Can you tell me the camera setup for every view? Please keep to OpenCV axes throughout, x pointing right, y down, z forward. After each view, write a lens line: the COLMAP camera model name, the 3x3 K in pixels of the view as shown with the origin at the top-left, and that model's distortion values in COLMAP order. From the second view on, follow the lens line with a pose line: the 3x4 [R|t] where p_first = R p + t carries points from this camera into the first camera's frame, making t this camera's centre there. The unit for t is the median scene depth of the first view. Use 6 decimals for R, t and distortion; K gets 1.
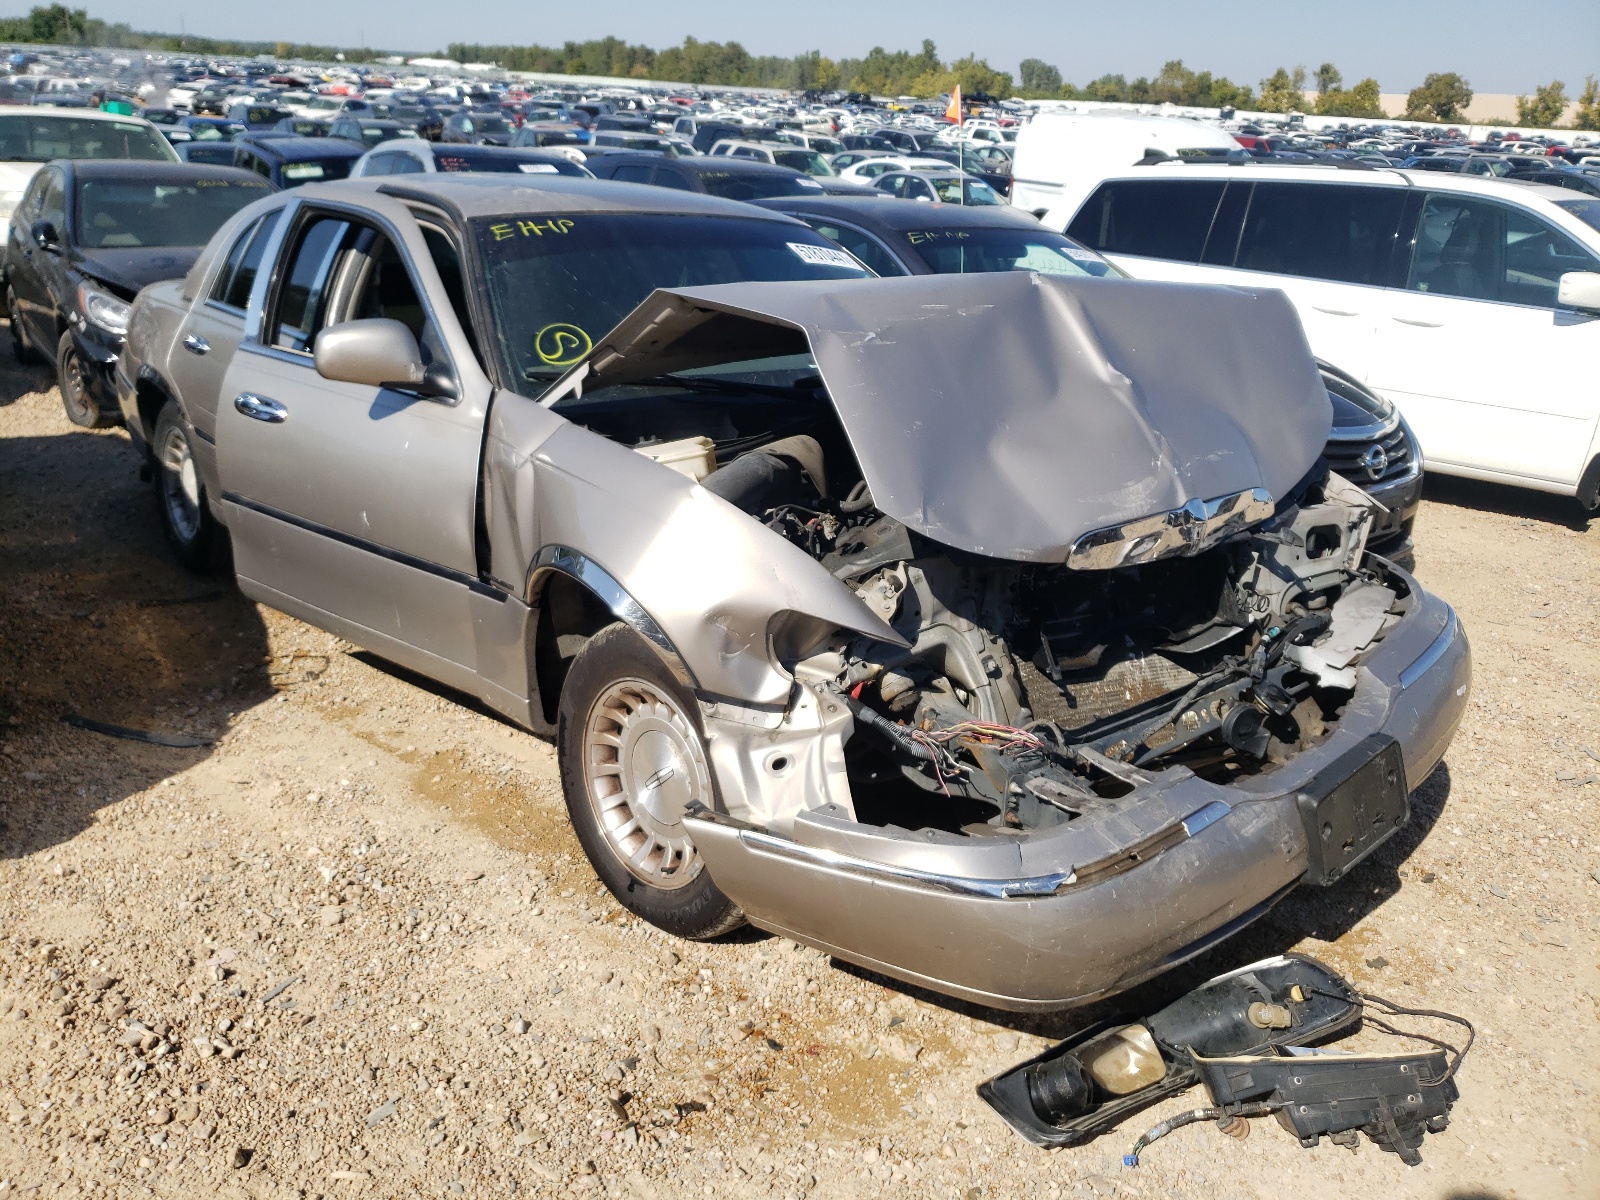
lens RADIAL K [[1166.7, 0, 800.0], [0, 1166.7, 600.0], [0, 0, 1]] dist [-0.004139, 0.045231]
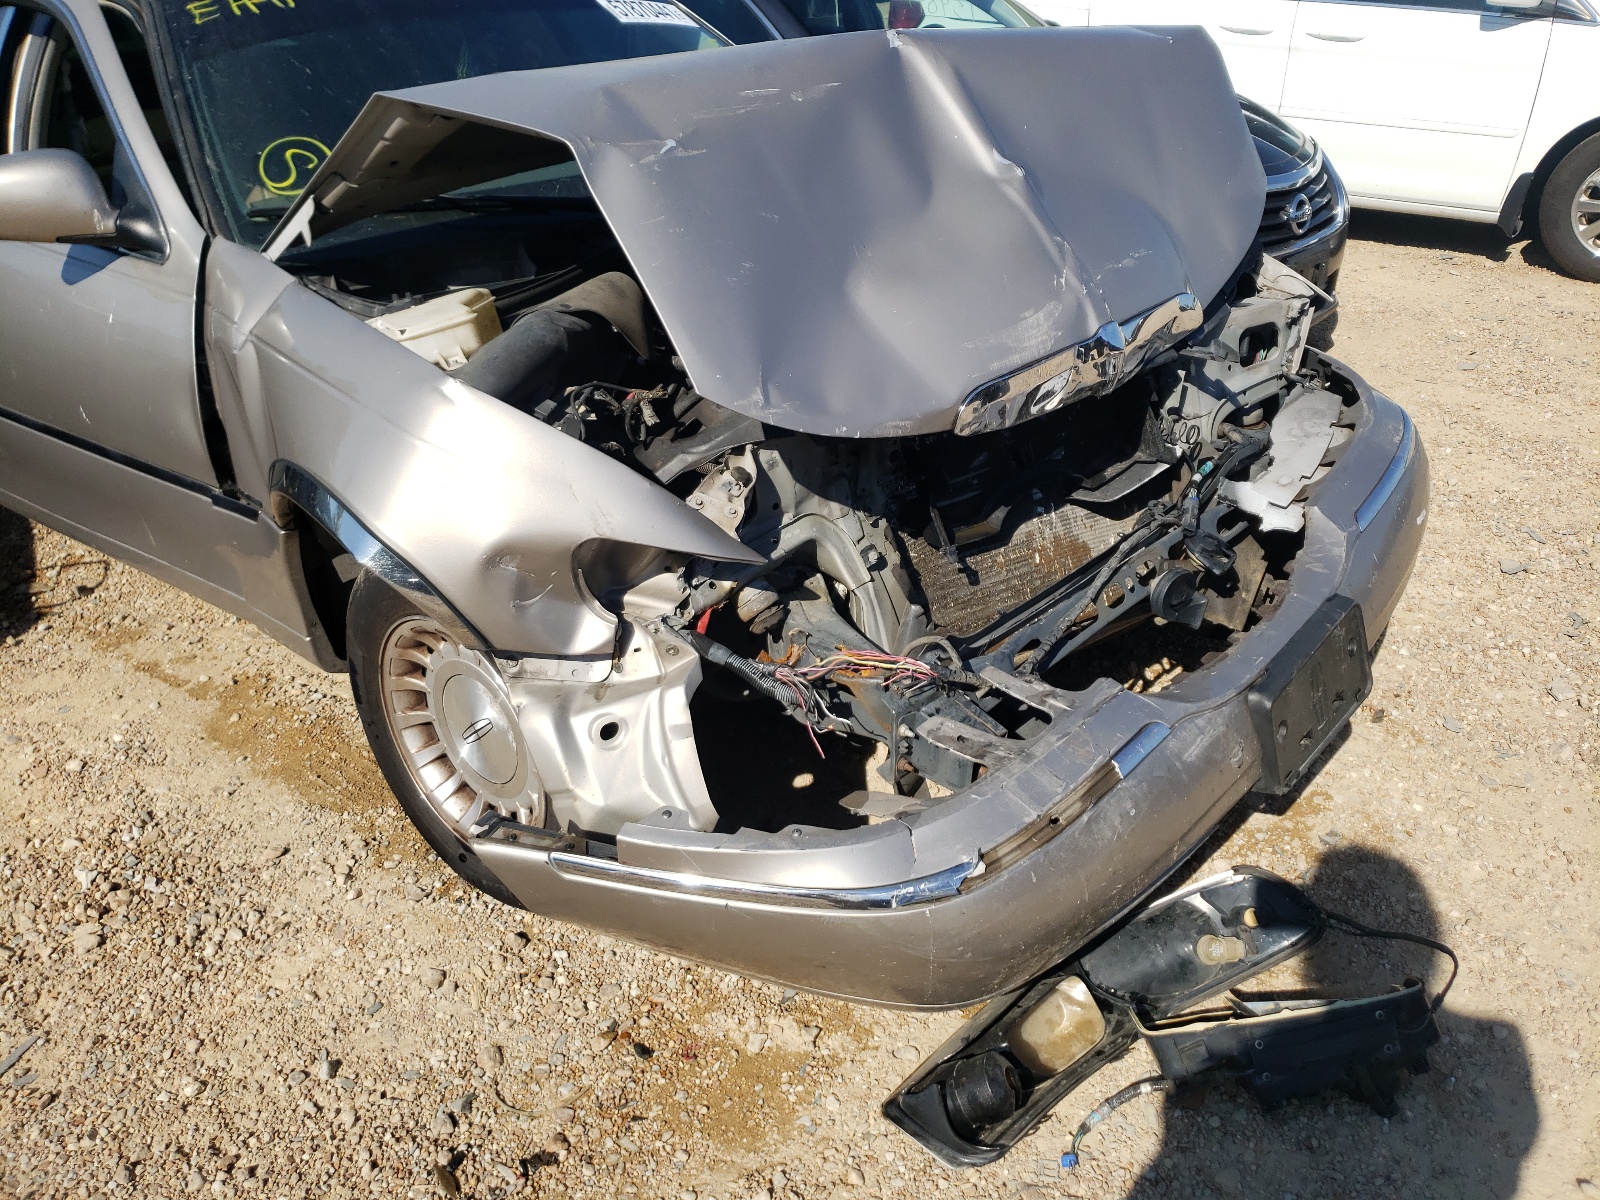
lens RADIAL K [[1203.2, 0, 800.0], [0, 1203.2, 600.0], [0, 0, 1]] dist [0.022105, -0.006241]
pose [[0.992760, -0.100111, 0.066377, 0.055707], [0.086788, 0.979863, 0.179821, -0.067138], [-0.083042, -0.172759, 0.981457, 0.177290]]
